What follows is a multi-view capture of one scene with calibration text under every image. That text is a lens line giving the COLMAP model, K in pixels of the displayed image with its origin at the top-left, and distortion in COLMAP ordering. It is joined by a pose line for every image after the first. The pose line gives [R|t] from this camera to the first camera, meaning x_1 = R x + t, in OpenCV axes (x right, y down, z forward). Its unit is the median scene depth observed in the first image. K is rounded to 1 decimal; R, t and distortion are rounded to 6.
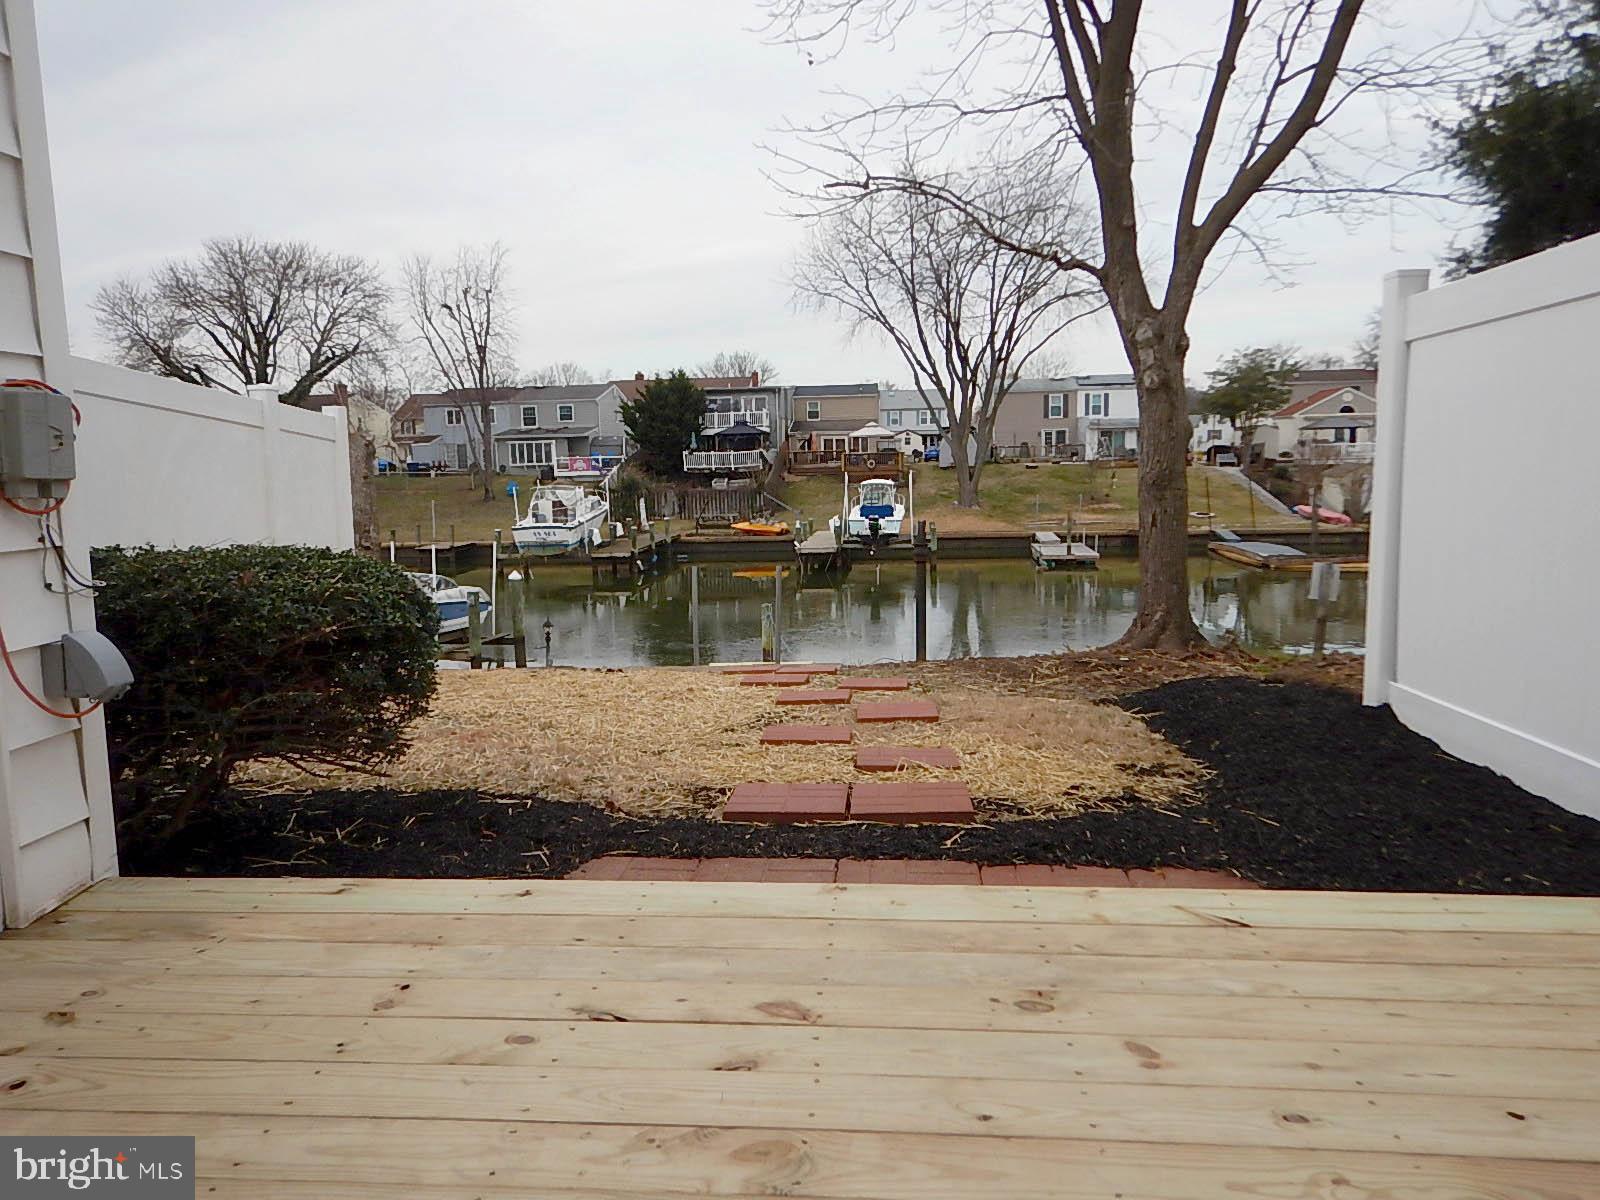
lens RADIAL K [[1171.8, 0, 800.0], [0, 1171.8, 600.0], [0, 0, 1]] dist [0.047515, -0.000420]
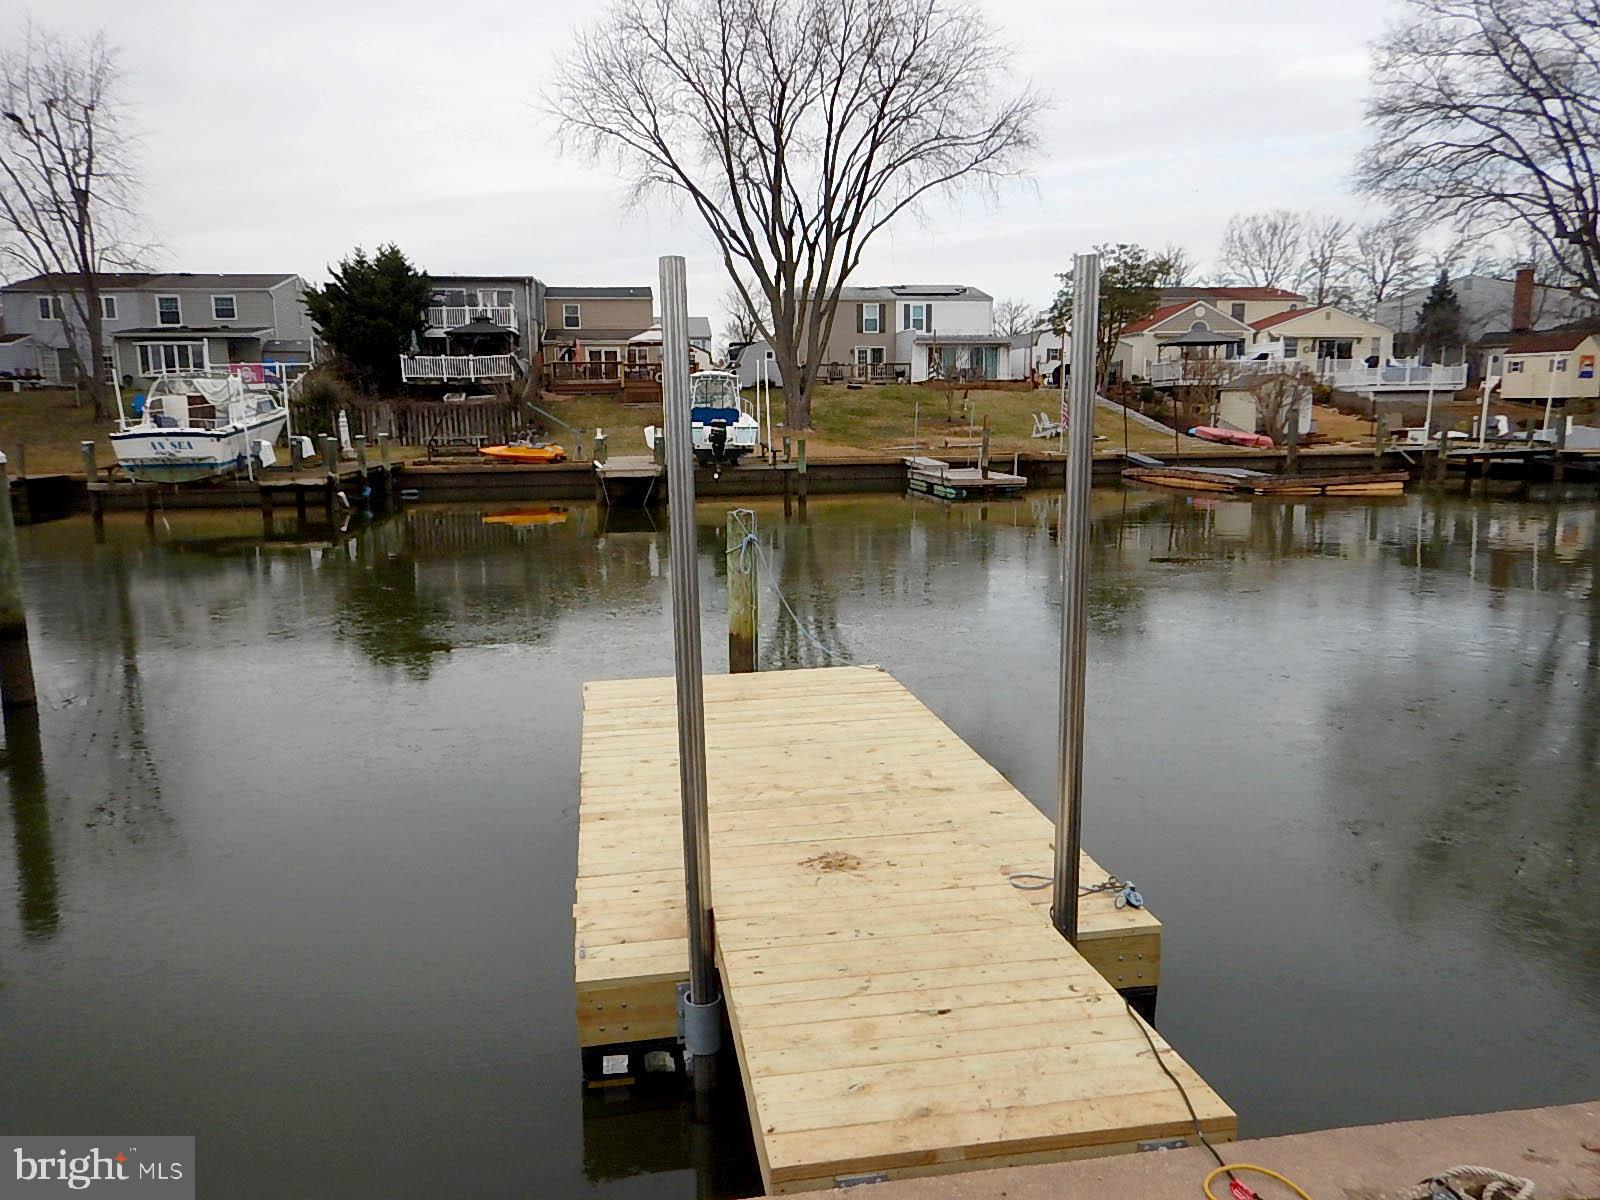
lens RADIAL K [[1179.8, 0, 789.3], [0, 1179.8, 590.6], [0, 0, 1]] dist [0.028491, -0.002284]
pose [[0.973896, -0.026447, 0.225450, -0.035454], [0.022049, 0.999515, 0.022002, 0.007556], [-0.225922, -0.016457, 0.974006, 0.239923]]
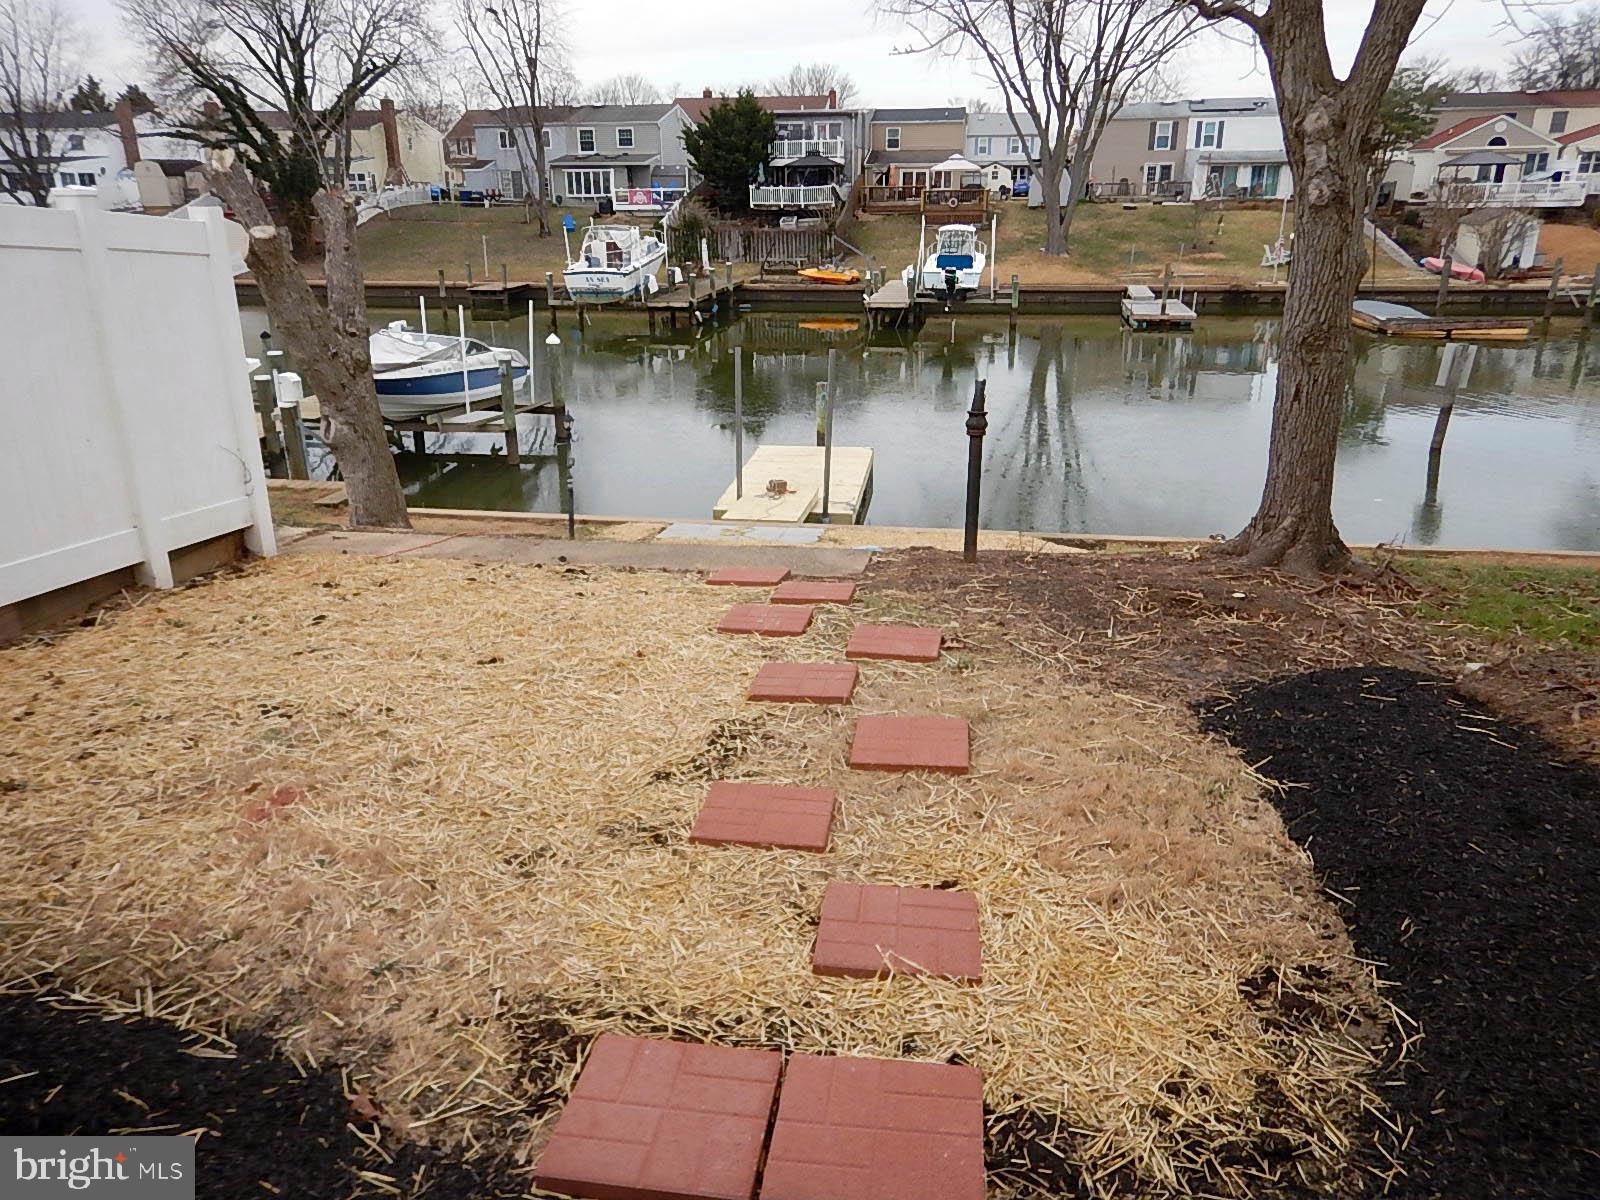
lens RADIAL K [[1169.7, 0, 804.0], [0, 1169.7, 594.7], [0, 0, 1]] dist [0.050323, -0.001960]
pose [[0.997937, 0.035788, -0.053306, 0.004416], [-0.023564, 0.976457, 0.214420, -0.011276], [0.059725, -0.212722, 0.975286, 0.027999]]
